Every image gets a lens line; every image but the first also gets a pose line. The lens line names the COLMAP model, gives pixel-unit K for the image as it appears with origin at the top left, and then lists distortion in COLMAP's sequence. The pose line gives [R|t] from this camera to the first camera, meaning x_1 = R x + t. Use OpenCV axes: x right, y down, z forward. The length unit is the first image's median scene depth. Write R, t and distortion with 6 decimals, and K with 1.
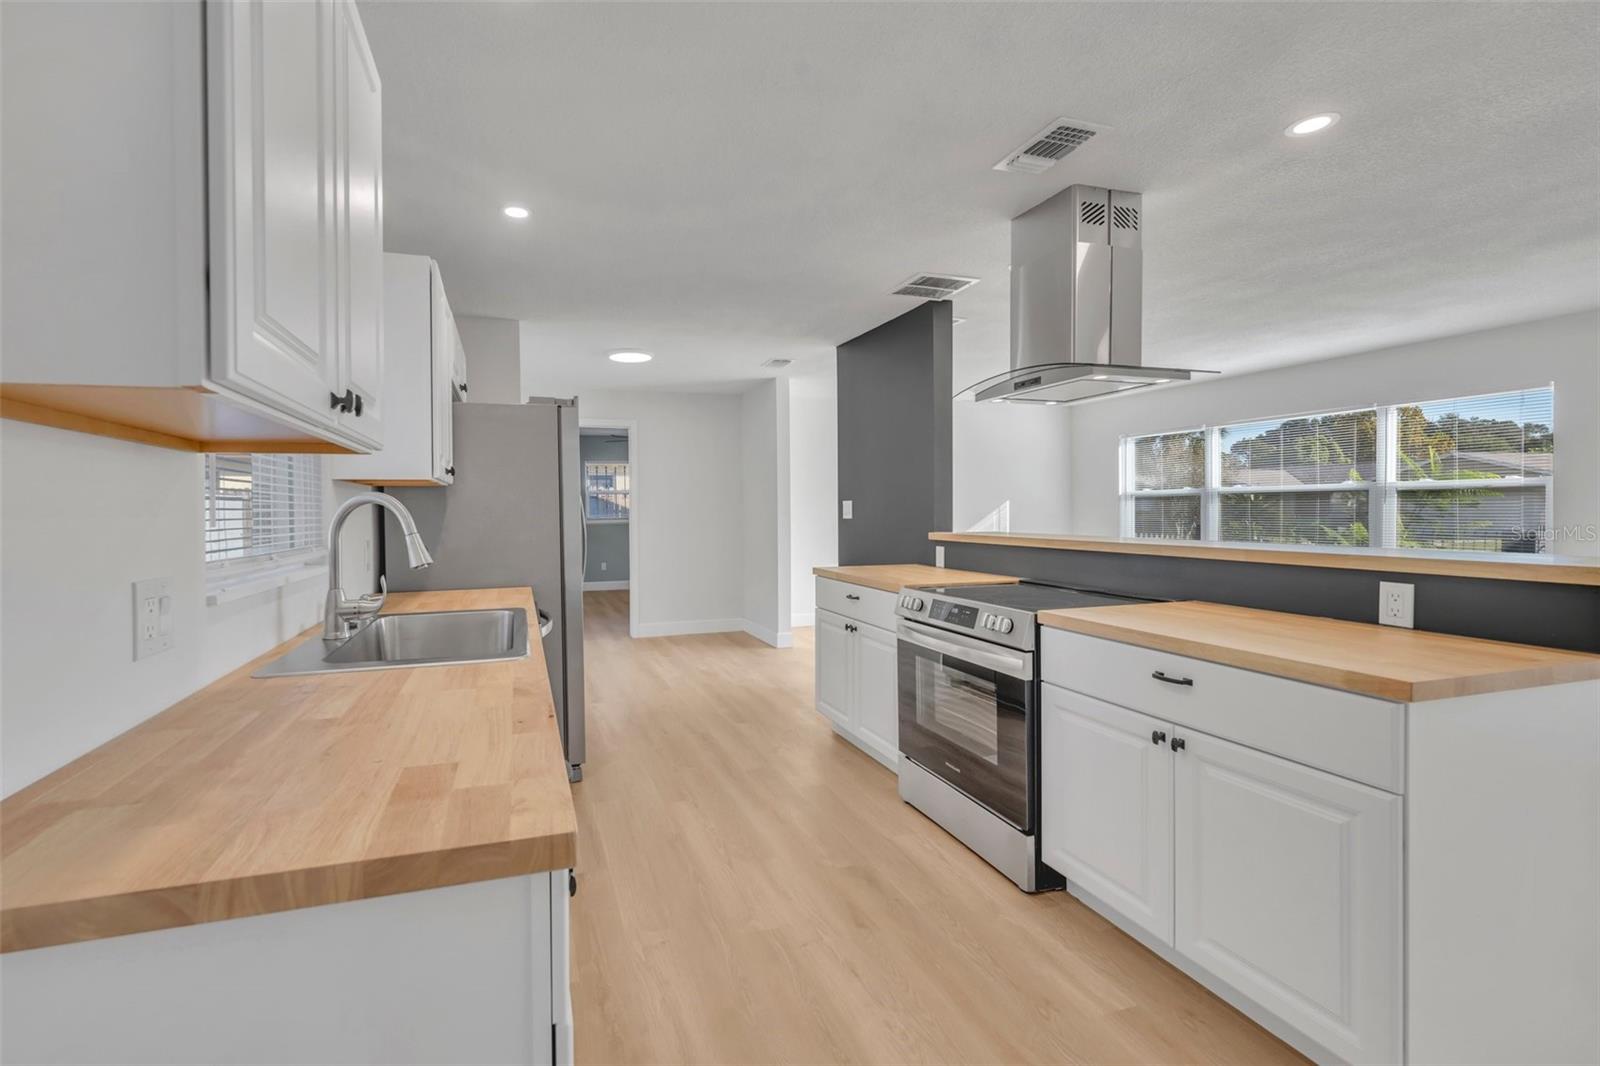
lens RADIAL K [[676.3, 0, 716.5], [0, 676.3, 520.1], [0, 0, 1]] dist [0.008069, 0.000667]
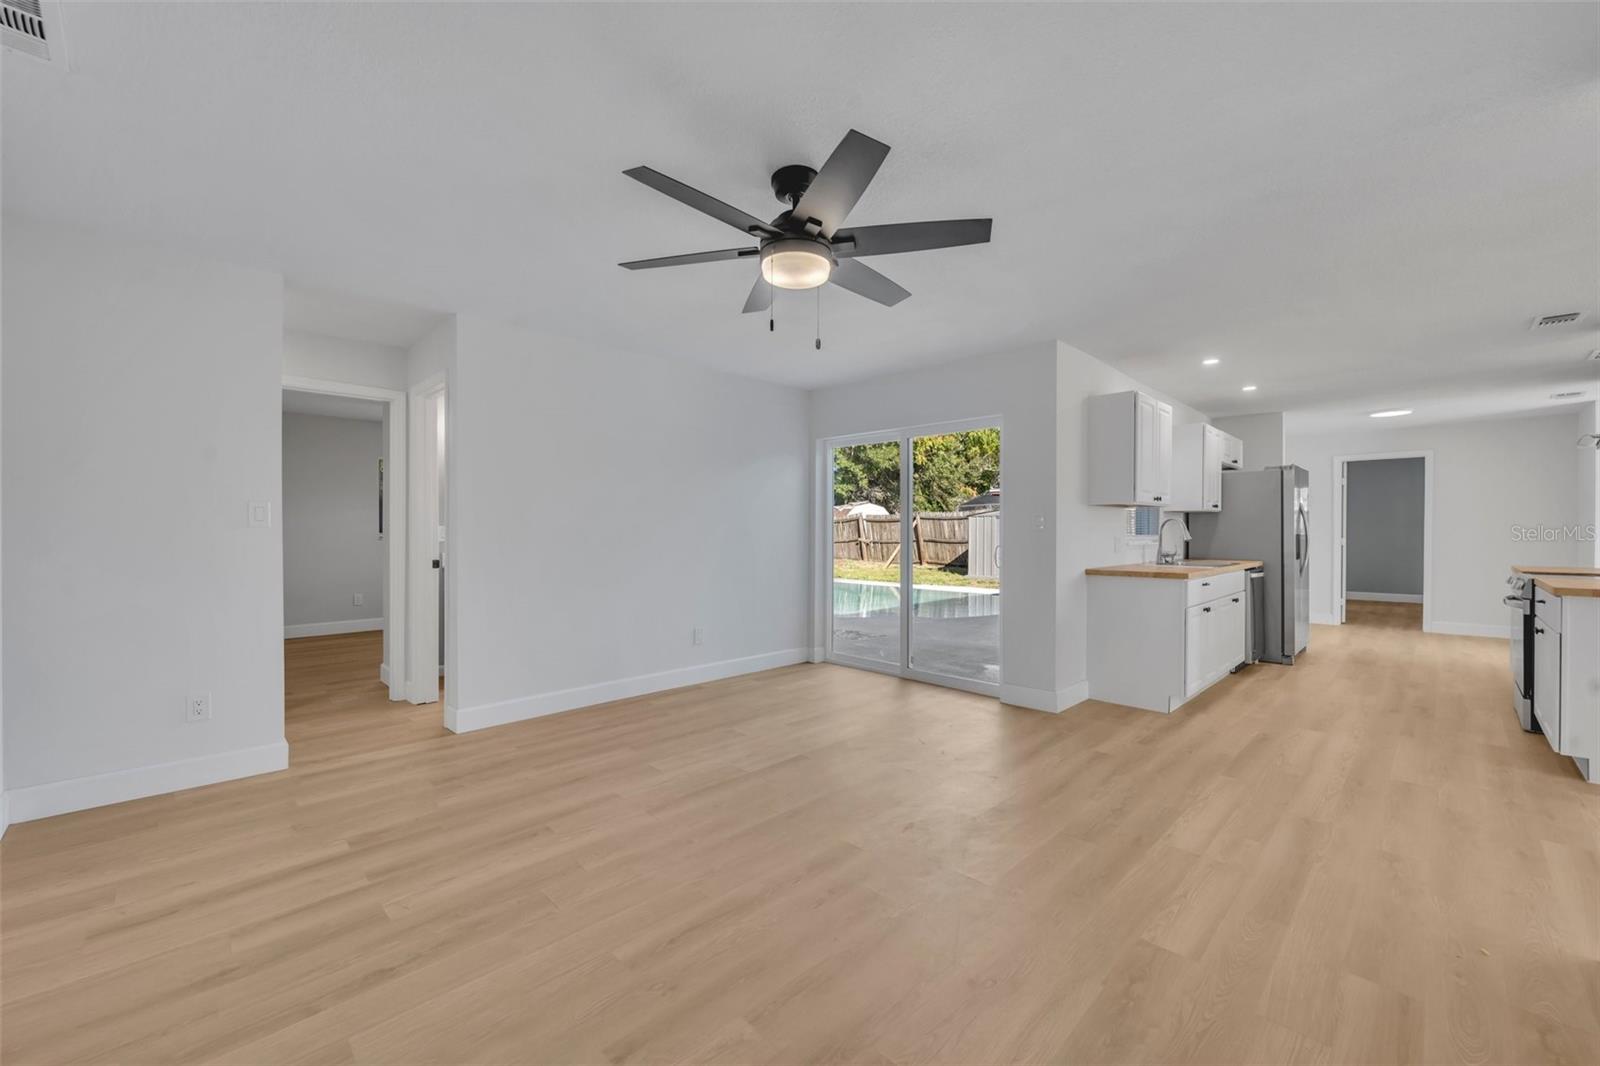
lens RADIAL K [[638.7, 0, 803.9], [0, 638.7, 531.6], [0, 0, 1]] dist [-0.004230, 0.000965]
pose [[0.481545, 0.012088, -0.876338, 0.668252], [-0.018581, 0.999821, 0.003581, 0.026788], [0.876224, 0.014559, 0.481683, -1.018838]]
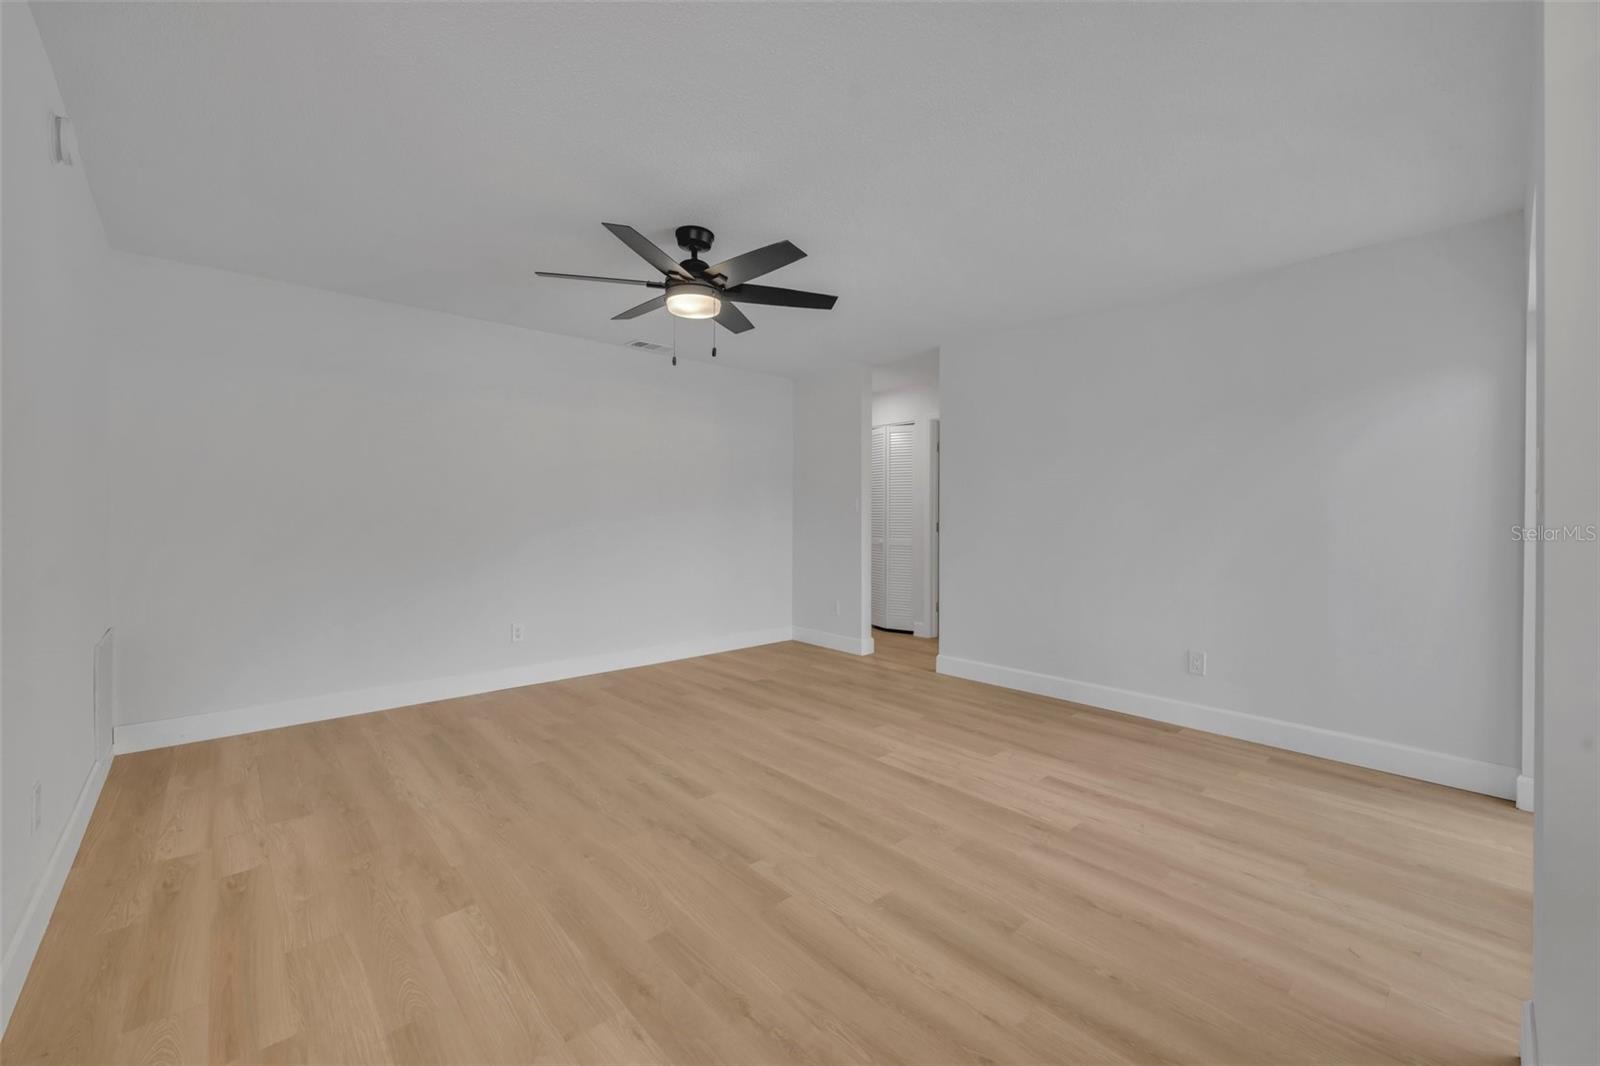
lens RADIAL K [[638.7, 0, 797.5], [0, 638.7, 523.6], [0, 0, 1]] dist [-0.004230, 0.000965]
pose [[-0.899889, 0.010911, -0.435982, 0.314741], [-0.001524, 0.999602, 0.028162, 0.018022], [0.436116, 0.026007, -0.899515, 0.138549]]
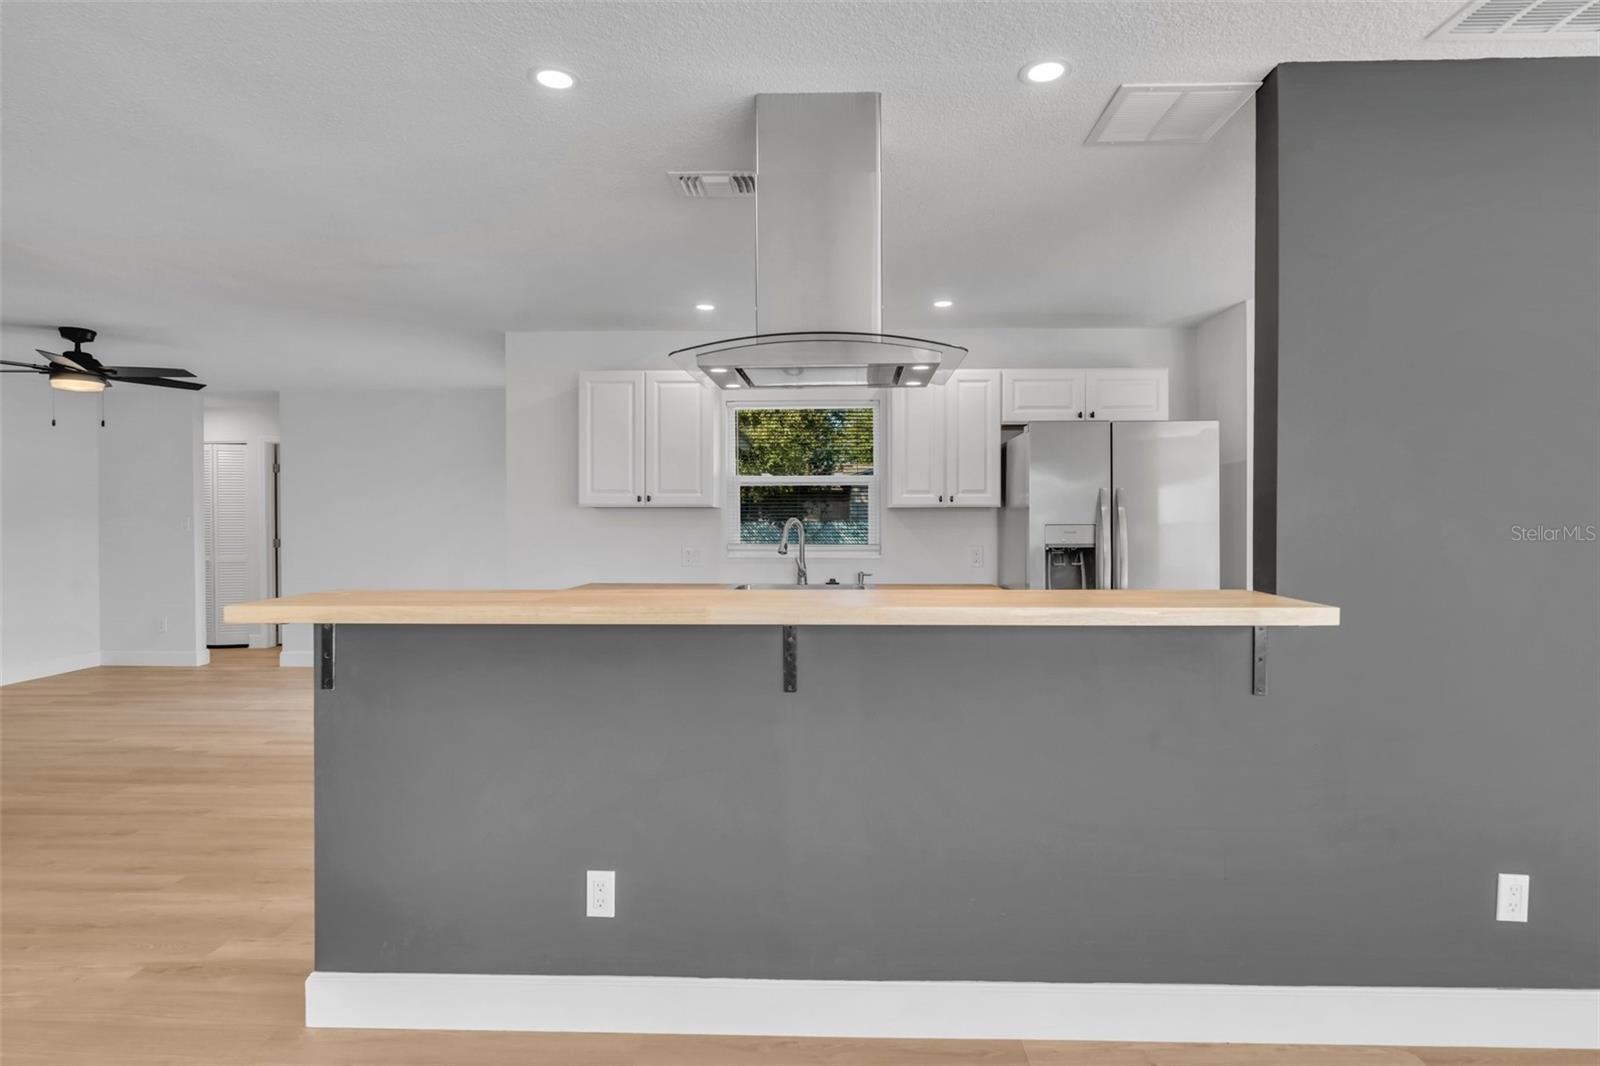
lens RADIAL K [[851.2, 0, 815.4], [0, 851.2, 526.5], [0, 0, 1]] dist [-0.000841, -0.001598]
pose [[-0.307559, 0.020063, -0.951318, 1.104901], [-0.007281, 0.999699, 0.023437, -0.042043], [0.951501, 0.014134, -0.307320, 1.019895]]
